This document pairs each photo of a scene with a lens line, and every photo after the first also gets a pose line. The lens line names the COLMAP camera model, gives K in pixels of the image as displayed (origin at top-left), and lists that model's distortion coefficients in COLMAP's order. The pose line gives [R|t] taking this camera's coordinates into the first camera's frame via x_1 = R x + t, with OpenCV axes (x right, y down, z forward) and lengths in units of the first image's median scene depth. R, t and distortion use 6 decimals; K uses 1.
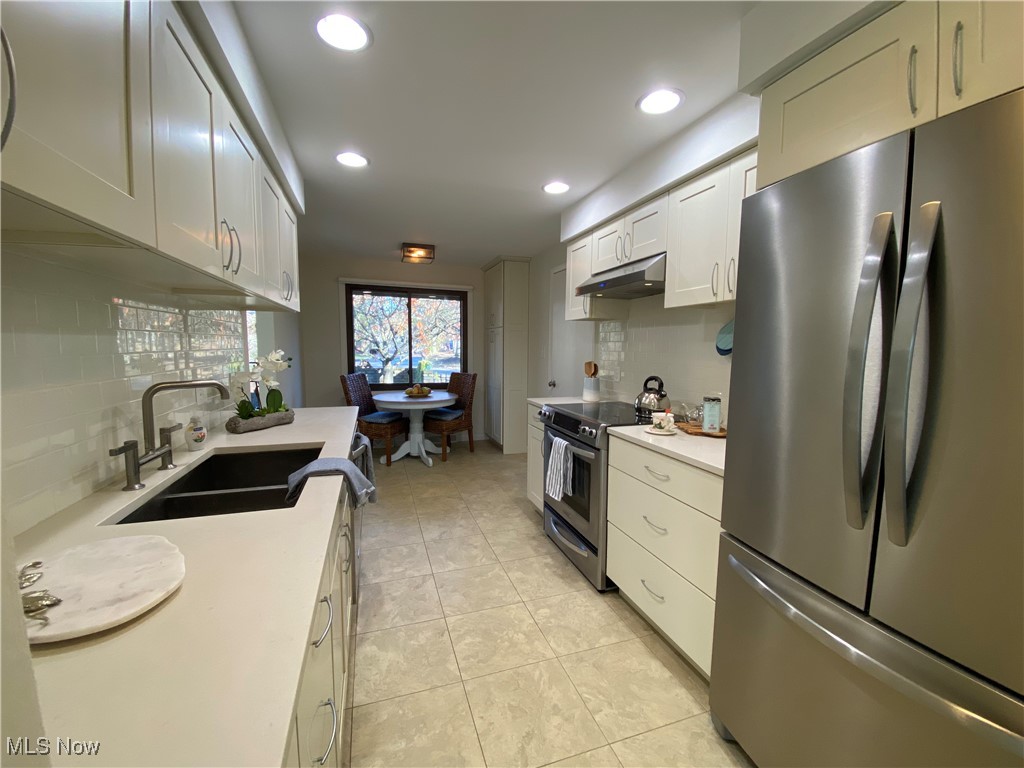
lens RADIAL K [[413.5, 0, 506.1], [0, 413.5, 385.1], [0, 0, 1]] dist [0.000462, -0.001083]
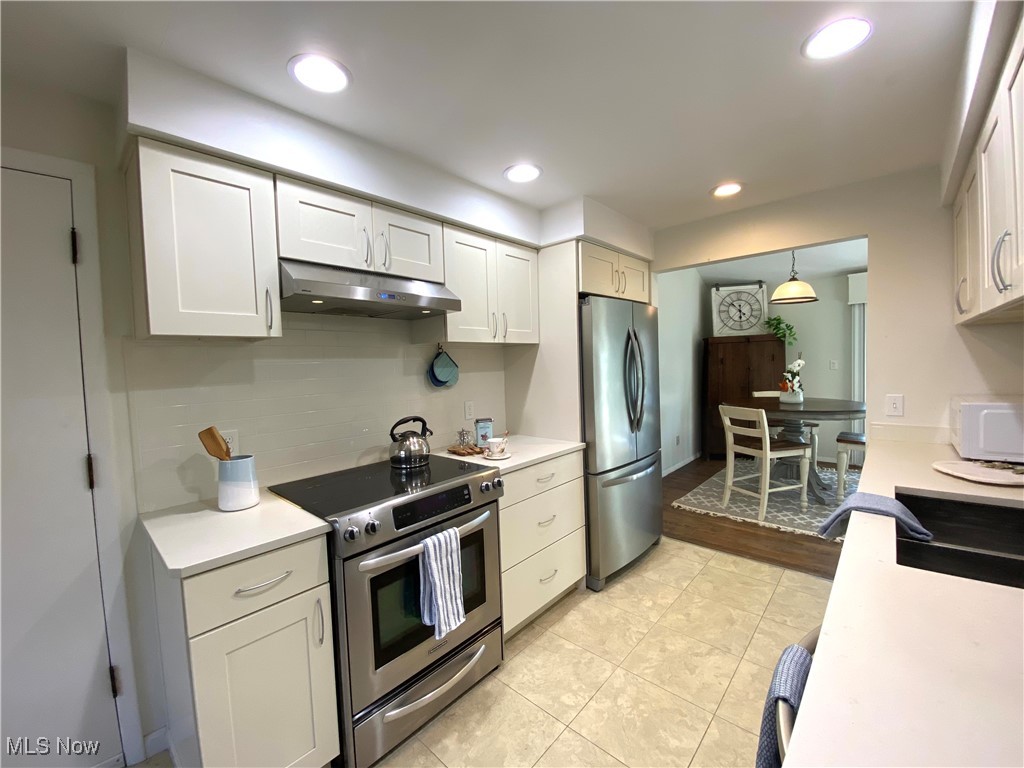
lens RADIAL K [[413.5, 0, 510.5], [0, 413.5, 384.0], [0, 0, 1]] dist [0.000462, -0.001083]
pose [[-0.485996, -0.039016, 0.873090, -0.533447], [0.114310, 0.987583, 0.107761, -0.175744], [-0.866453, 0.152175, -0.475502, 1.346472]]
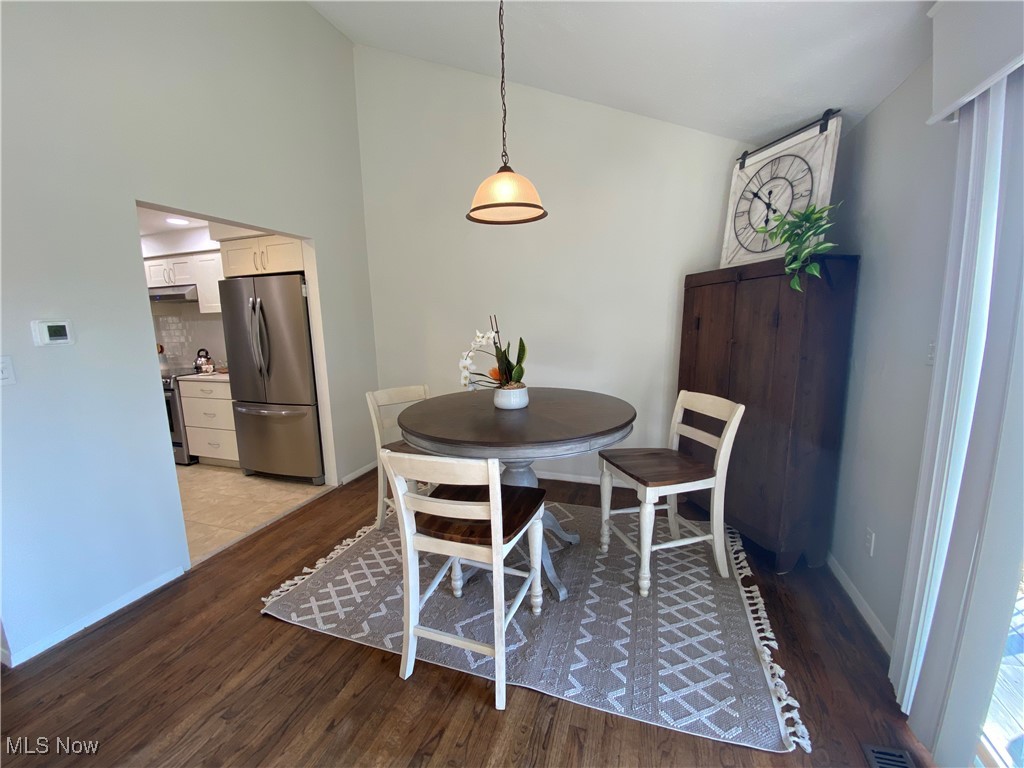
lens RADIAL K [[413.5, 0, 503.6], [0, 413.5, 378.2], [0, 0, 1]] dist [0.000462, -0.001083]
pose [[0.609165, -0.143165, 0.780014, -0.320931], [0.111387, 0.989266, 0.094582, 0.093843], [-0.785182, 0.029267, 0.618573, -1.351345]]
